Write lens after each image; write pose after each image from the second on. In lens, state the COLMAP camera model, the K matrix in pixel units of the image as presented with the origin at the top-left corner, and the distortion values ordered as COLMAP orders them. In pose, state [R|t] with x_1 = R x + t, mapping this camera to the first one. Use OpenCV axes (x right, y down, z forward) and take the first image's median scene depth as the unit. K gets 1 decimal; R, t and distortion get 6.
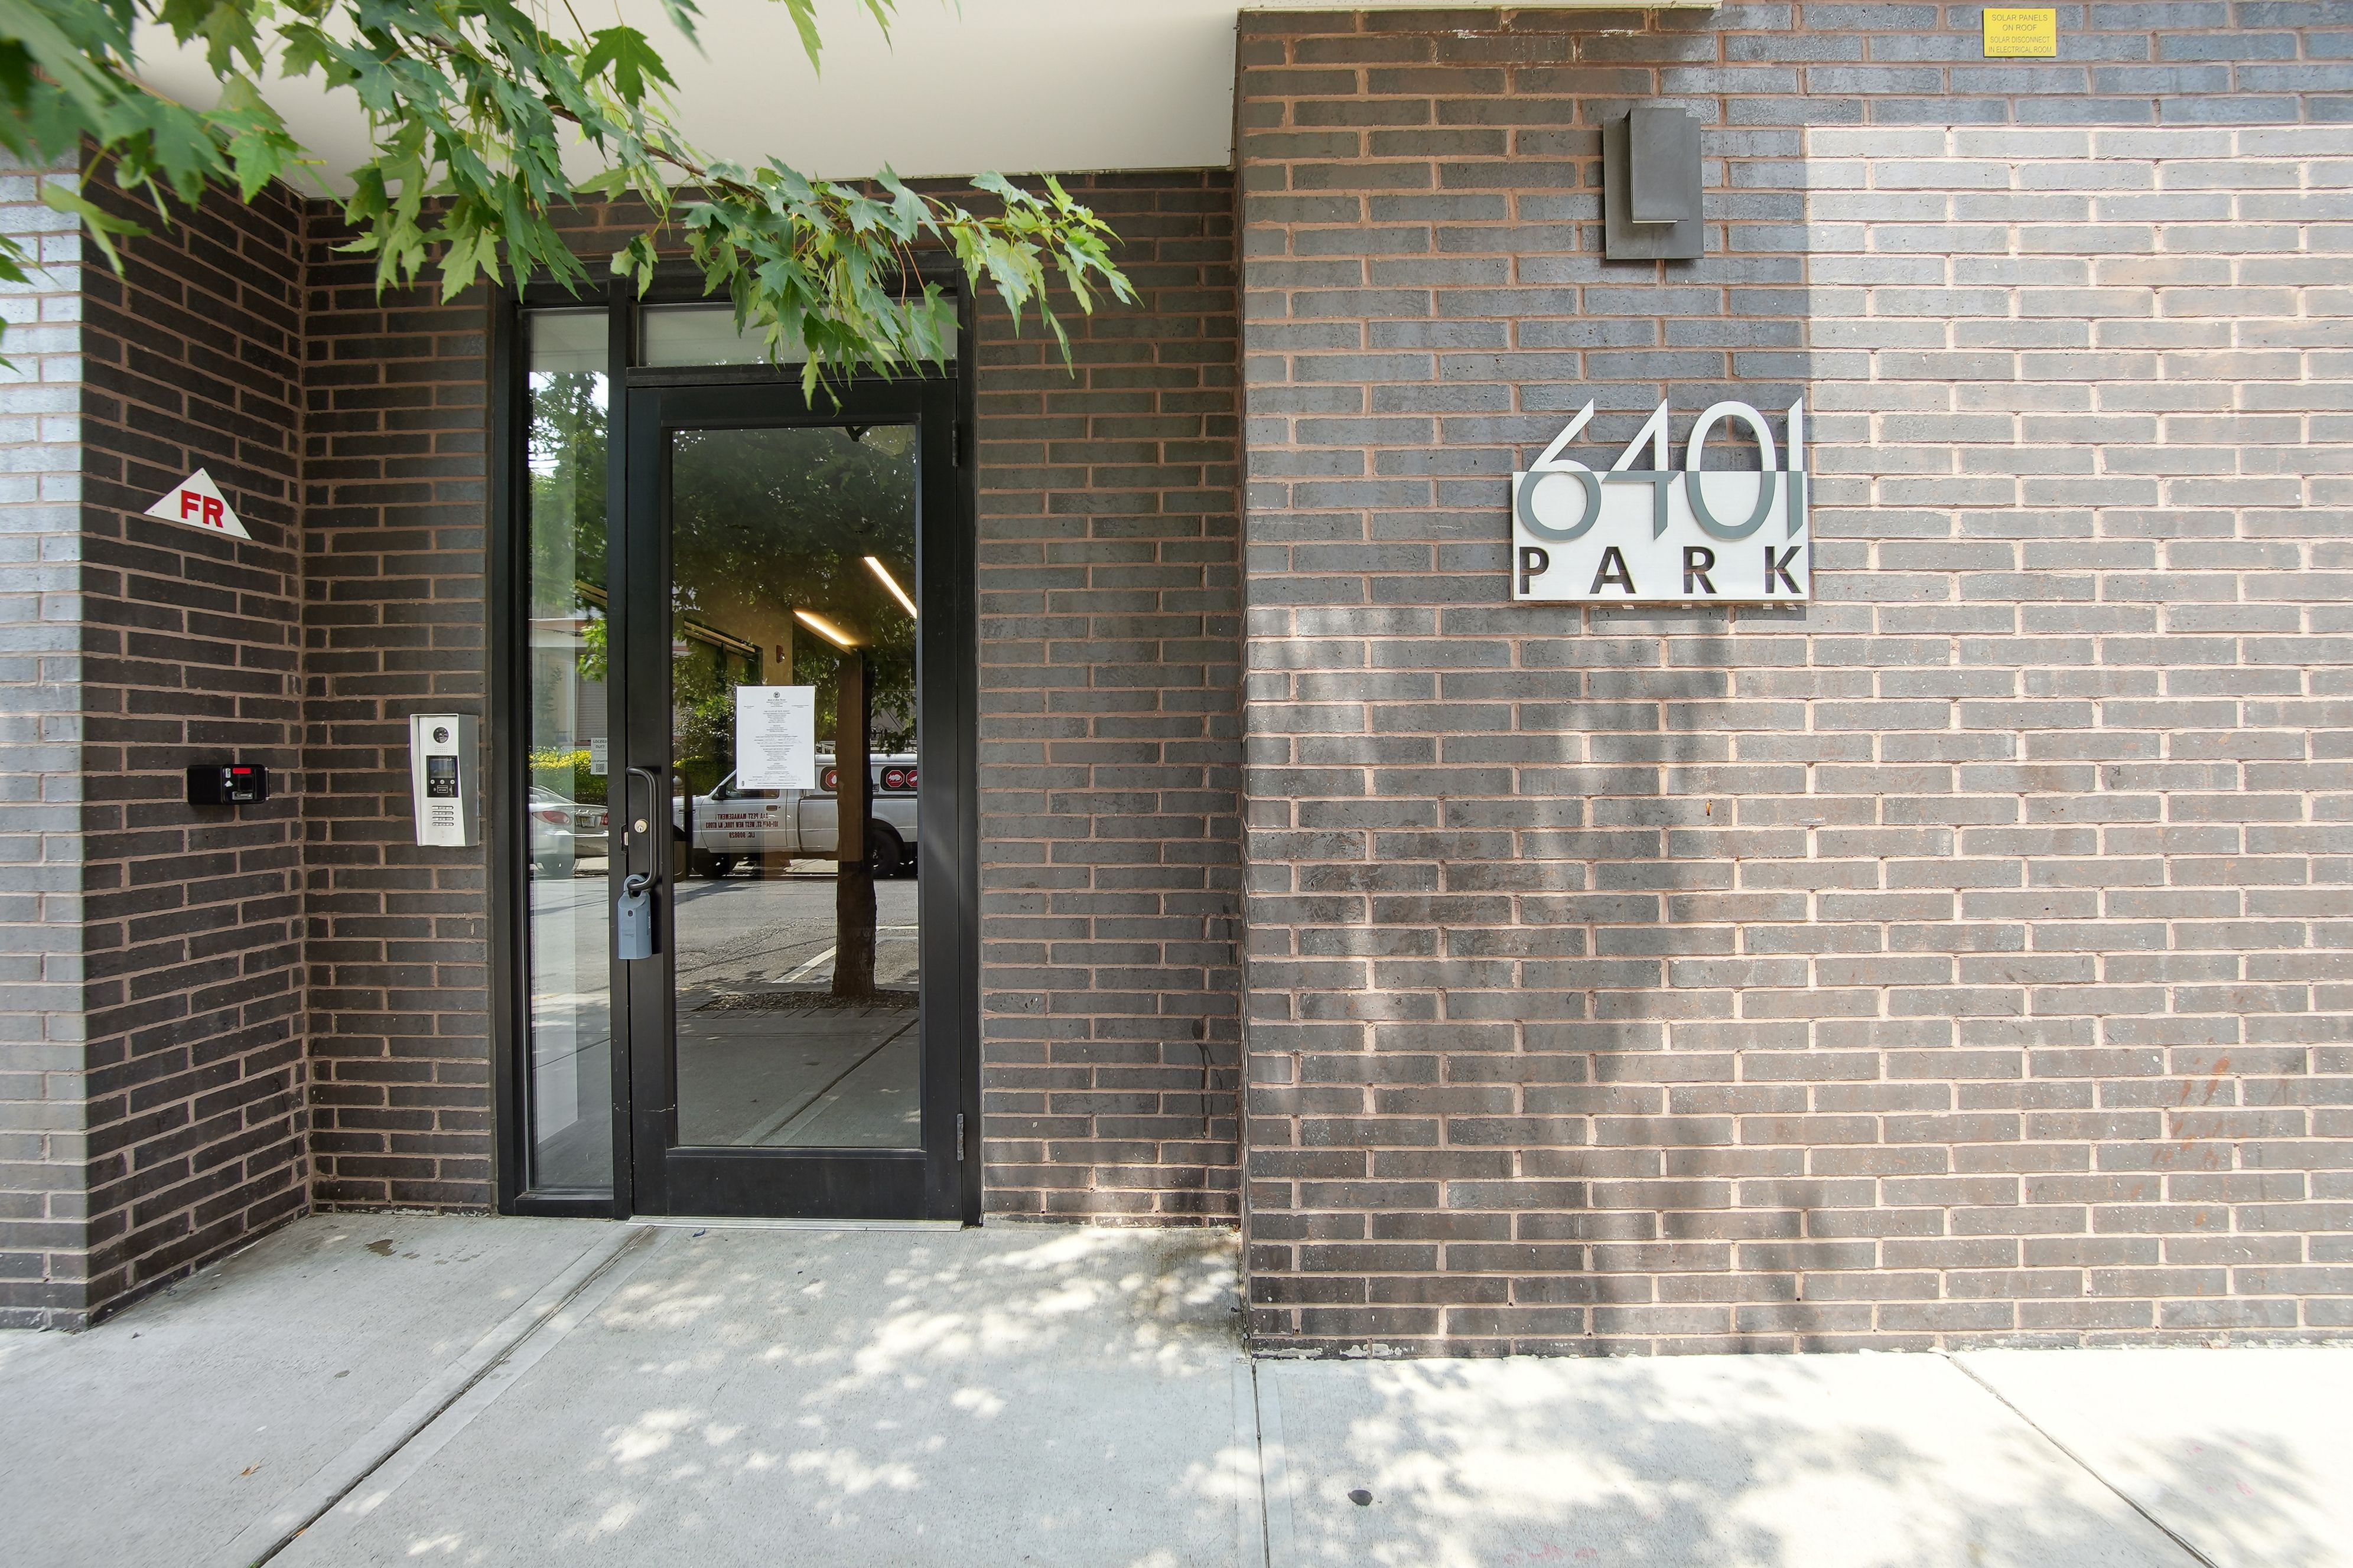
lens RADIAL K [[1077.1, 0, 1176.9], [0, 1077.1, 779.3], [0, 0, 1]] dist [-0.024347, 0.004421]
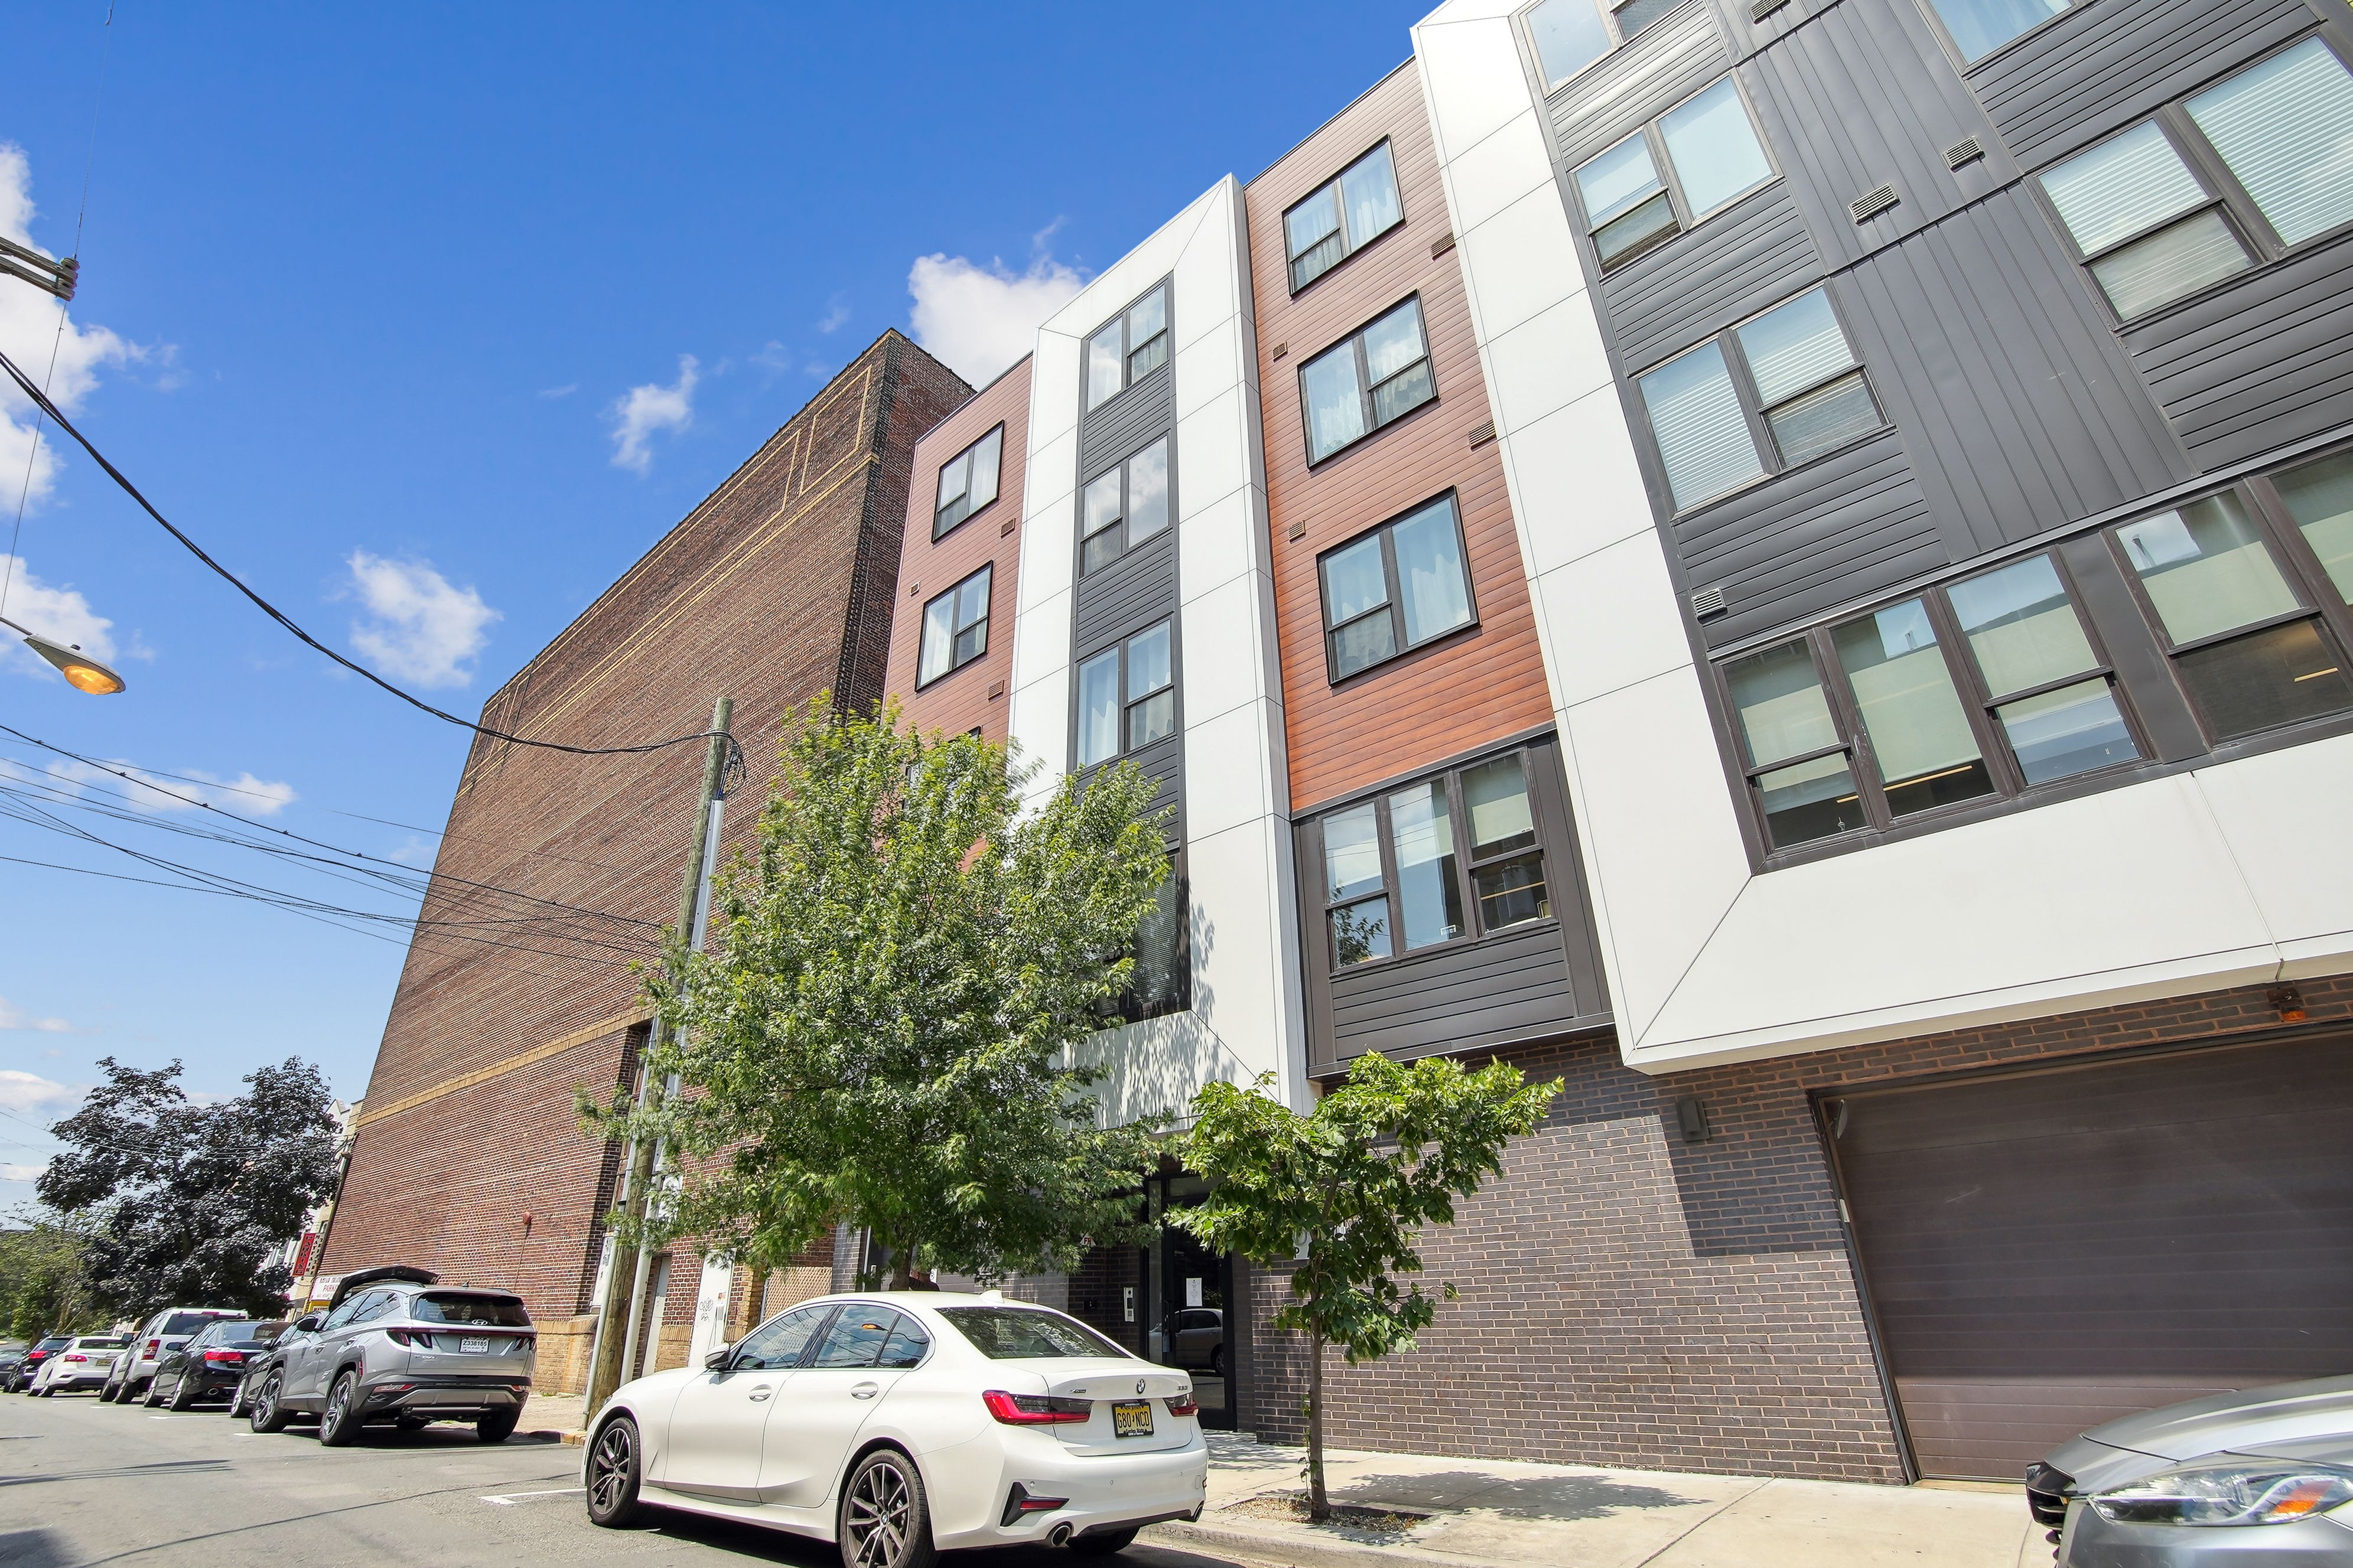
lens RADIAL K [[1077.1, 0, 1171.5], [0, 1077.1, 775.2], [0, 0, 1]] dist [-0.024347, 0.004421]
pose [[0.767301, -0.290281, -0.571827, 3.192034], [0.009661, 0.896818, -0.442295, 0.000791], [0.641215, 0.333849, 0.690933, -3.282579]]
